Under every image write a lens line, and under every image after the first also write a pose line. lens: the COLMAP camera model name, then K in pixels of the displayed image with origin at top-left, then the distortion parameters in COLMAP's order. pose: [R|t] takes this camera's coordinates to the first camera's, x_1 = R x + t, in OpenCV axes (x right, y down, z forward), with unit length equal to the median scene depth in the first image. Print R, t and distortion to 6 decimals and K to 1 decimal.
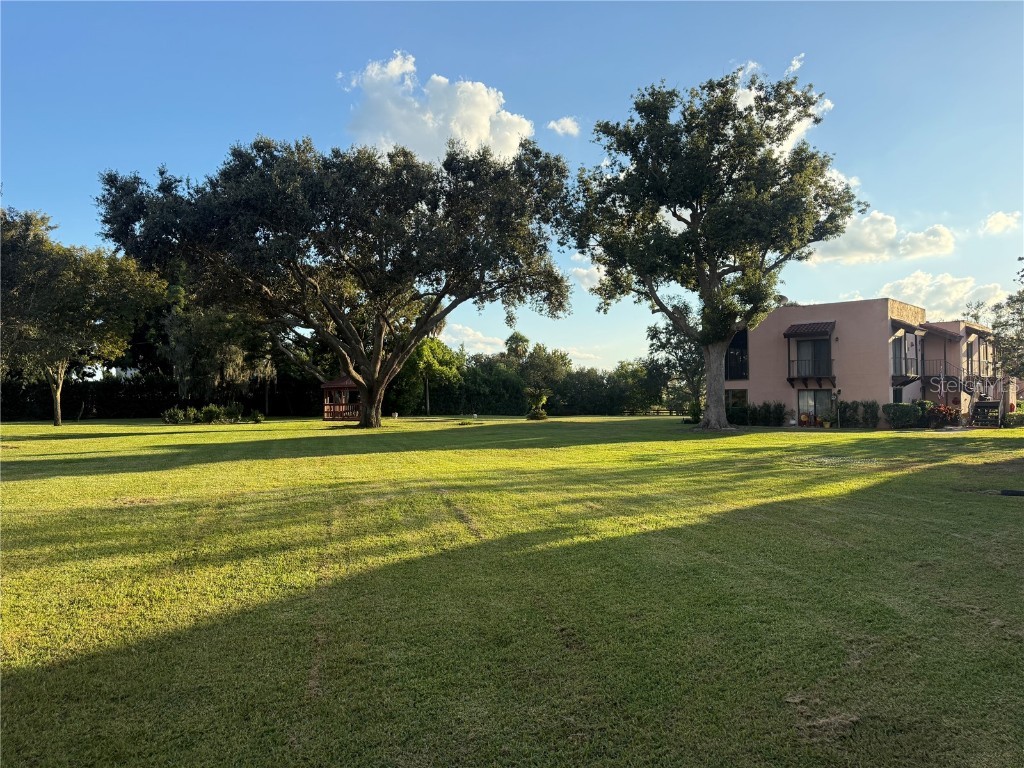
lens RADIAL K [[715.8, 0, 512.9], [0, 715.8, 389.1], [0, 0, 1]] dist [0.009717, 0.001718]
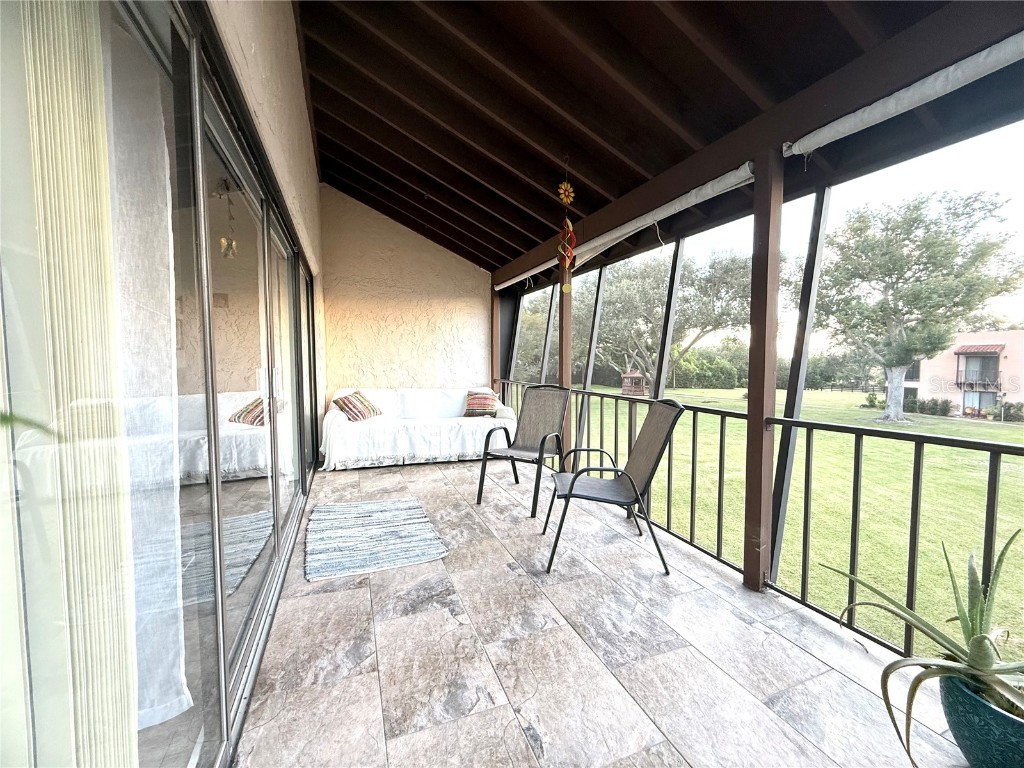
lens RADIAL K [[407.8, 0, 513.5], [0, 407.8, 384.0], [0, 0, 1]] dist [-0.001191, 0.000282]
pose [[0.900856, 0.043422, -0.431940, -0.069242], [-0.017118, 0.997764, 0.064601, -0.052292], [0.433780, -0.050803, 0.899586, -0.136766]]
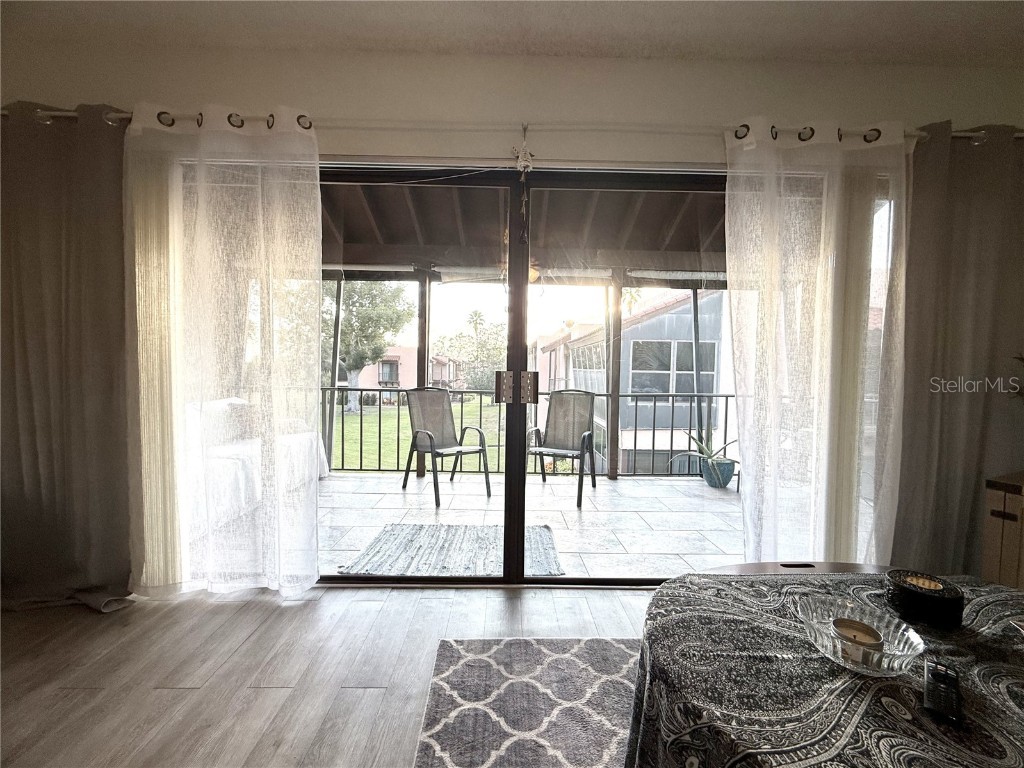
lens RADIAL K [[407.8, 0, 512.6], [0, 407.8, 384.1], [0, 0, 1]] dist [-0.001191, 0.000282]
pose [[0.732580, 0.004881, 0.680664, -0.150066], [-0.030722, 0.999192, 0.025899, -0.049751], [-0.679988, -0.039884, 0.732138, -0.138130]]
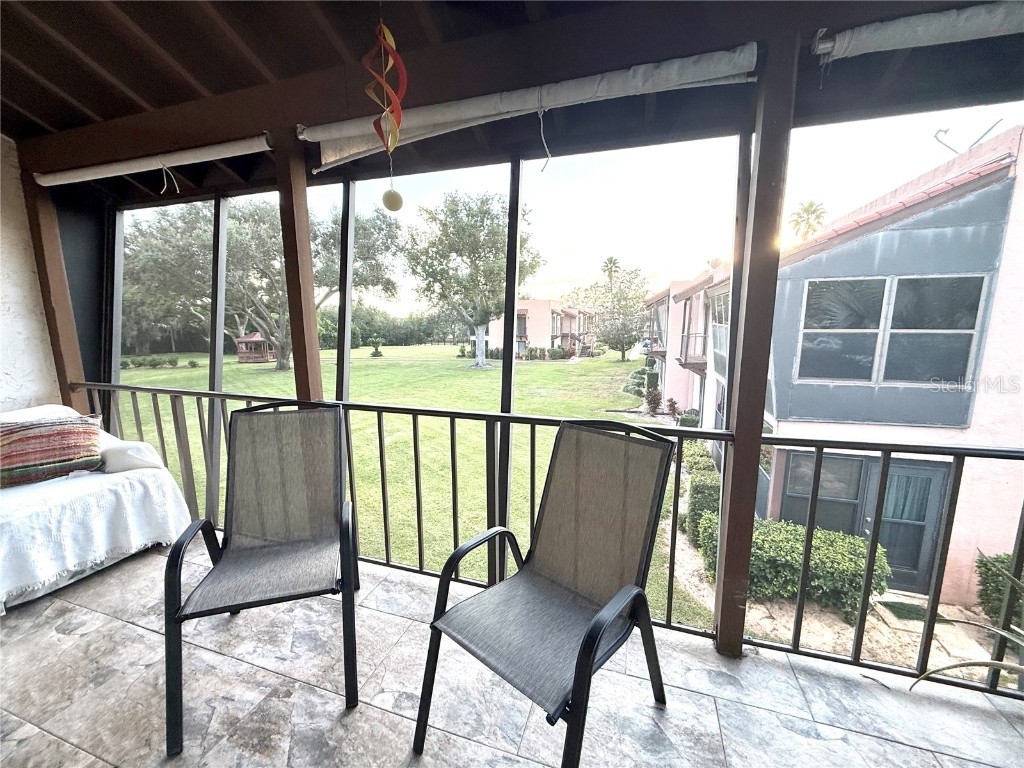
lens RADIAL K [[407.8, 0, 512.1], [0, 407.8, 385.2], [0, 0, 1]] dist [-0.001191, 0.000282]
pose [[0.912939, -0.051840, 0.404790, -0.095385], [-0.011359, 0.988287, 0.152186, -0.055167], [-0.407937, -0.143535, 0.901657, -0.104319]]
